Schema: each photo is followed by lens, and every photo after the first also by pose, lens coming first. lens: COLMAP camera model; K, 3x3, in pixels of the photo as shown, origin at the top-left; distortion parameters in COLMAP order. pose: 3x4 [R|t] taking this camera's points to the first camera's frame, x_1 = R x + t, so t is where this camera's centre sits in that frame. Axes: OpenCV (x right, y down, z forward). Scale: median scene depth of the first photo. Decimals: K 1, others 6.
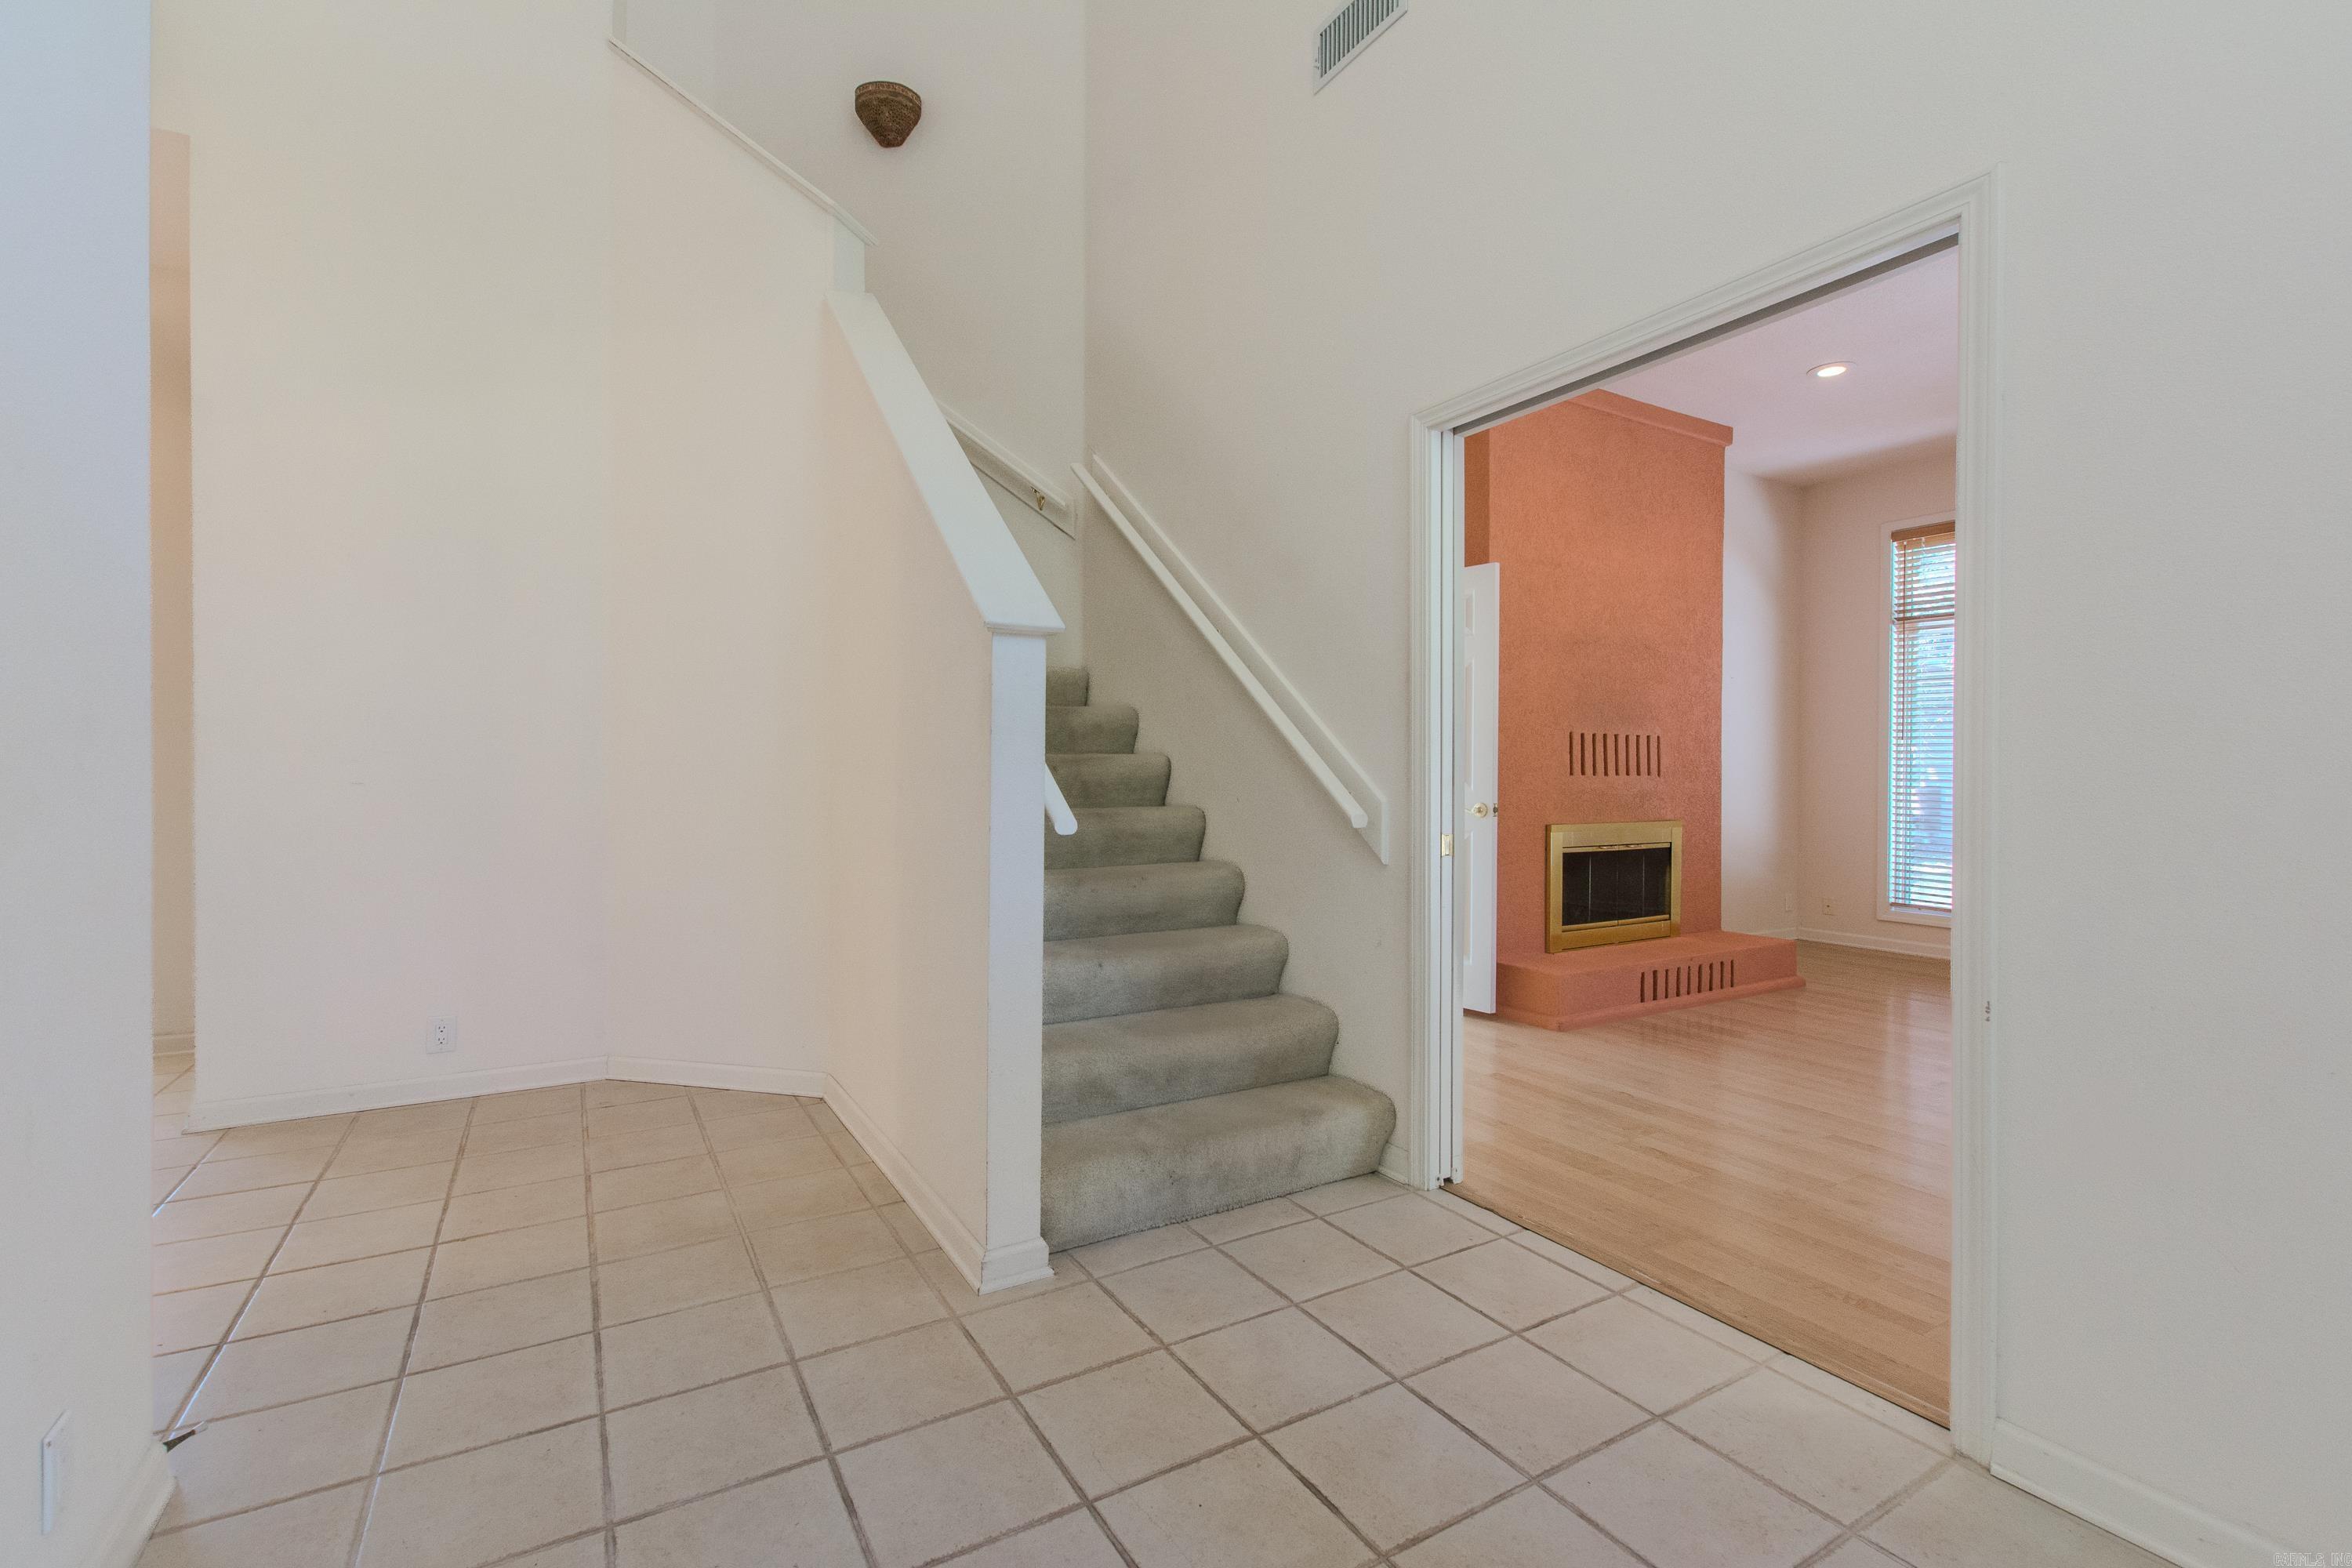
lens RADIAL K [[1043.7, 0, 1180.8], [0, 1043.7, 775.3], [0, 0, 1]] dist [-0.000222, -0.000308]
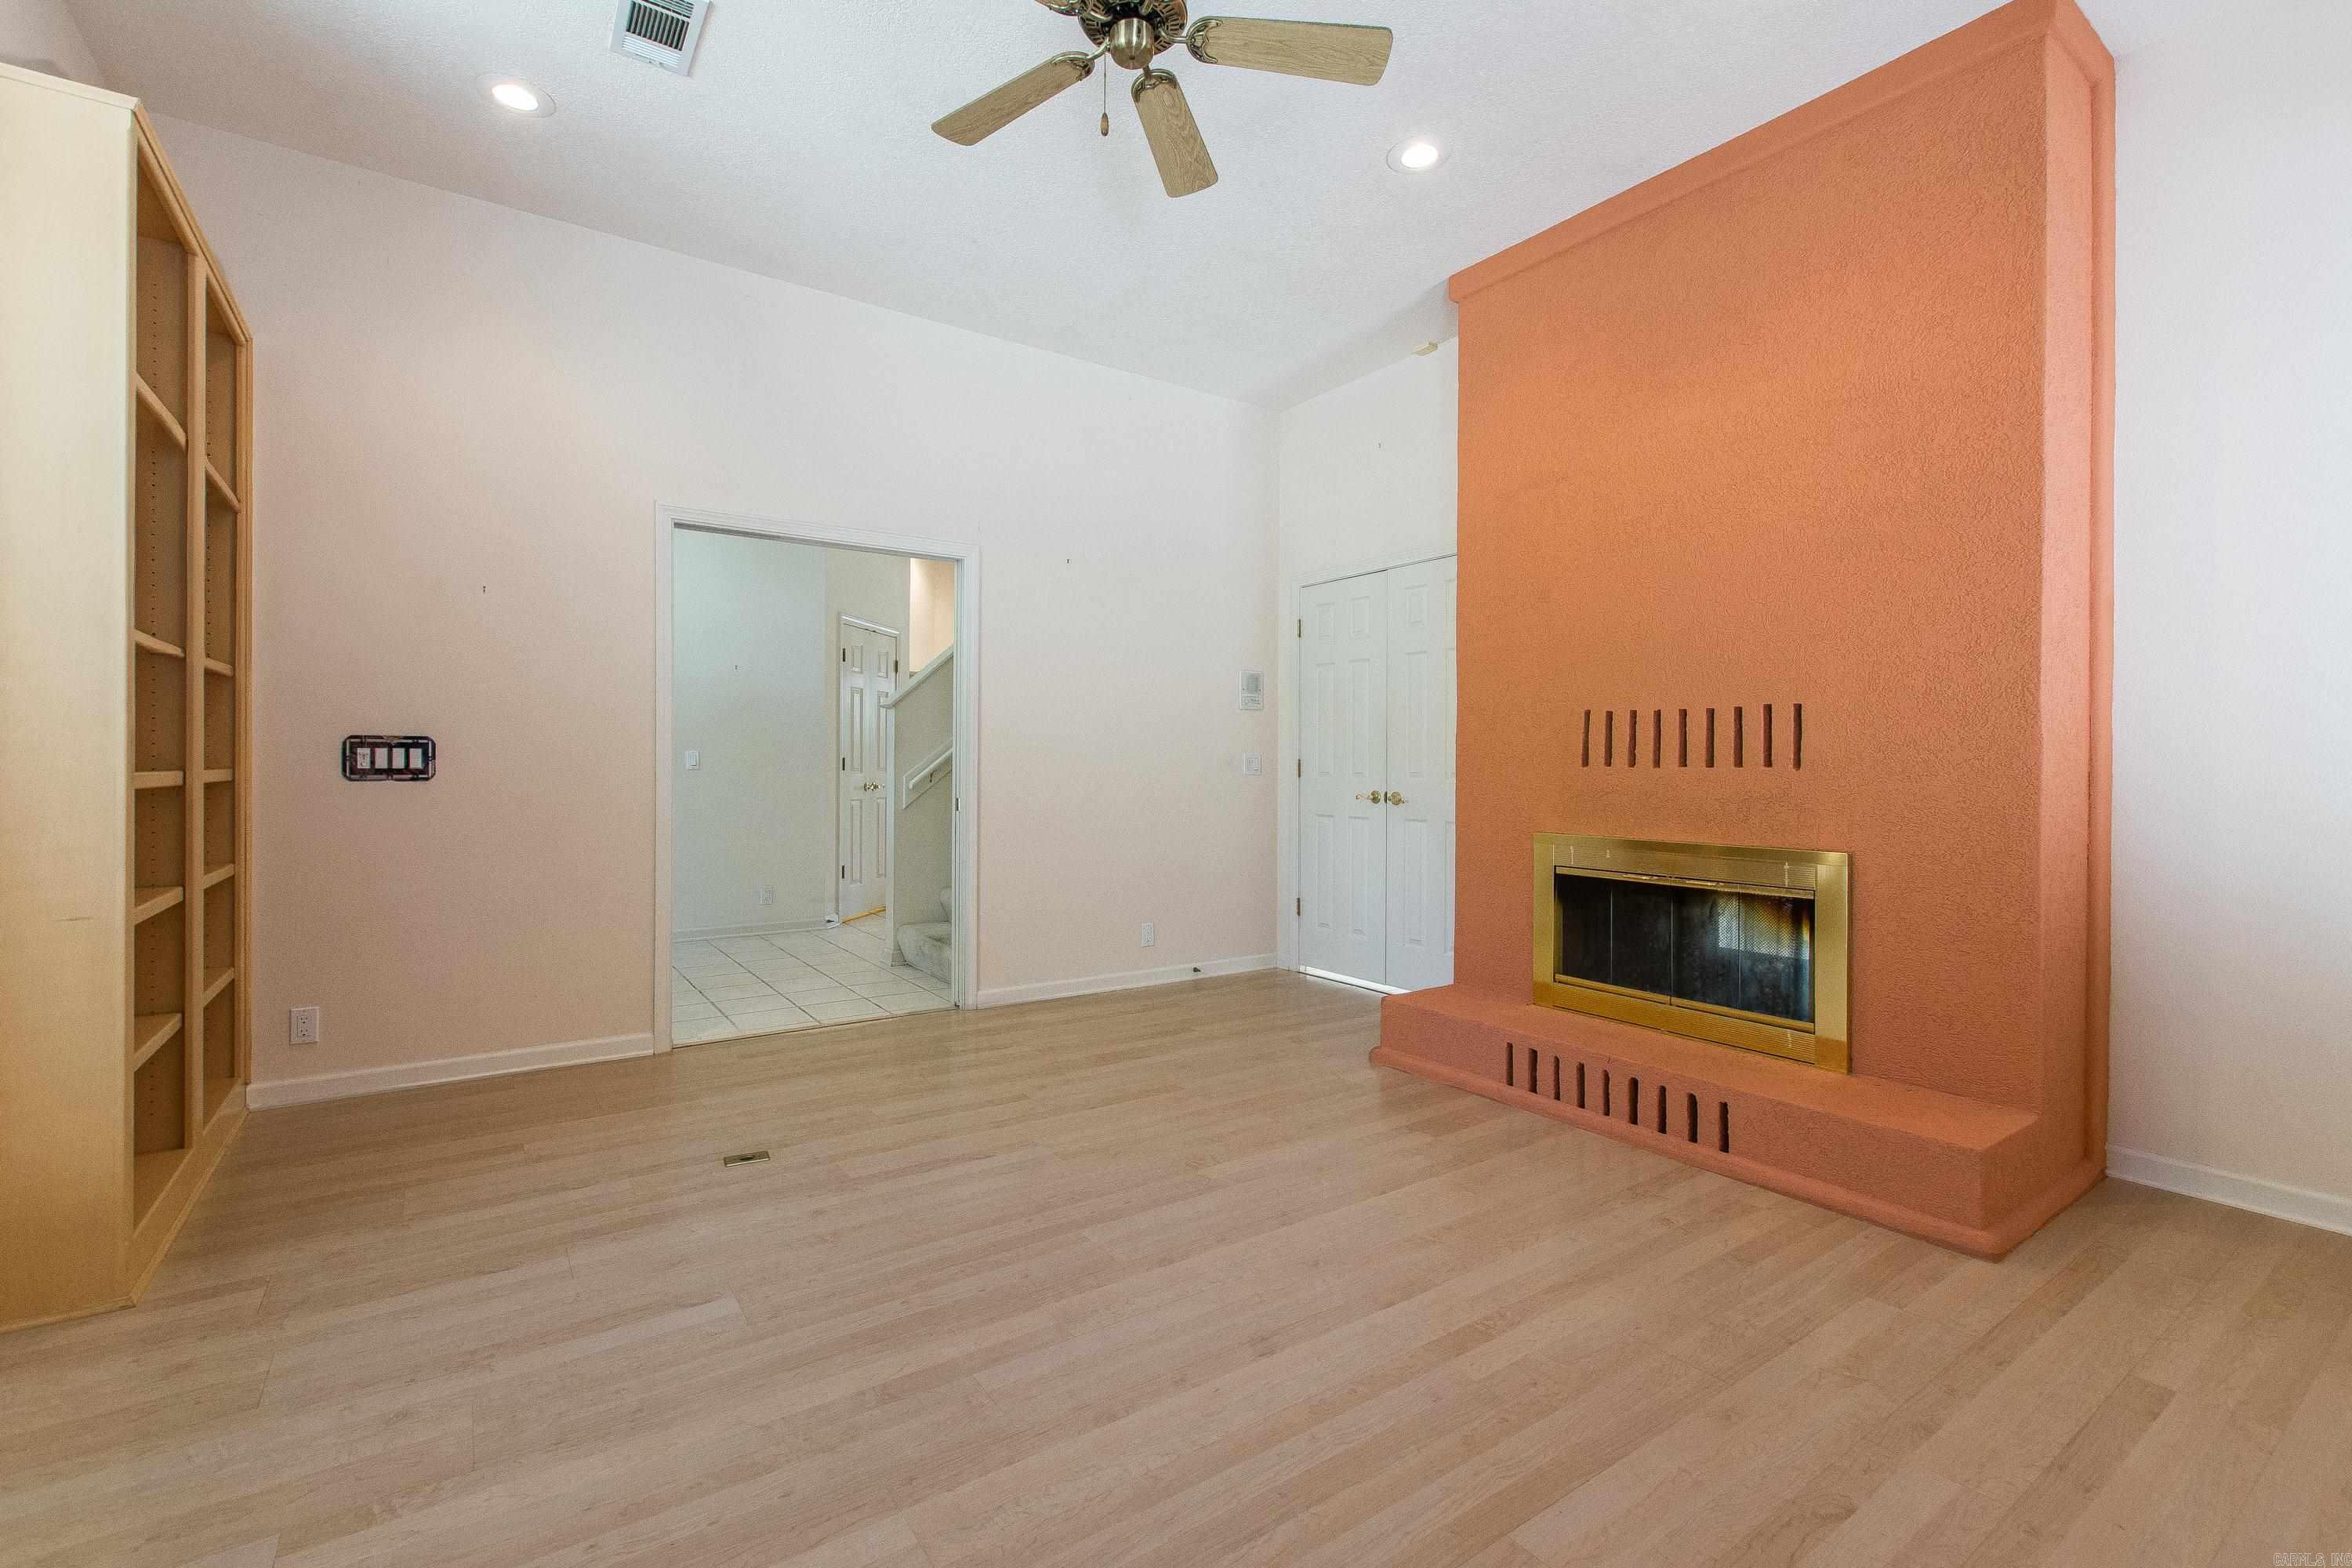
lens RADIAL K [[1043.7, 0, 1180.8], [0, 1043.7, 775.3], [0, 0, 1]] dist [-0.000222, -0.000308]
pose [[0.055180, 0.001484, -0.998475, 1.059746], [-0.012829, 0.999917, 0.000777, 0.008752], [0.998394, 0.012767, 0.055194, 0.684406]]
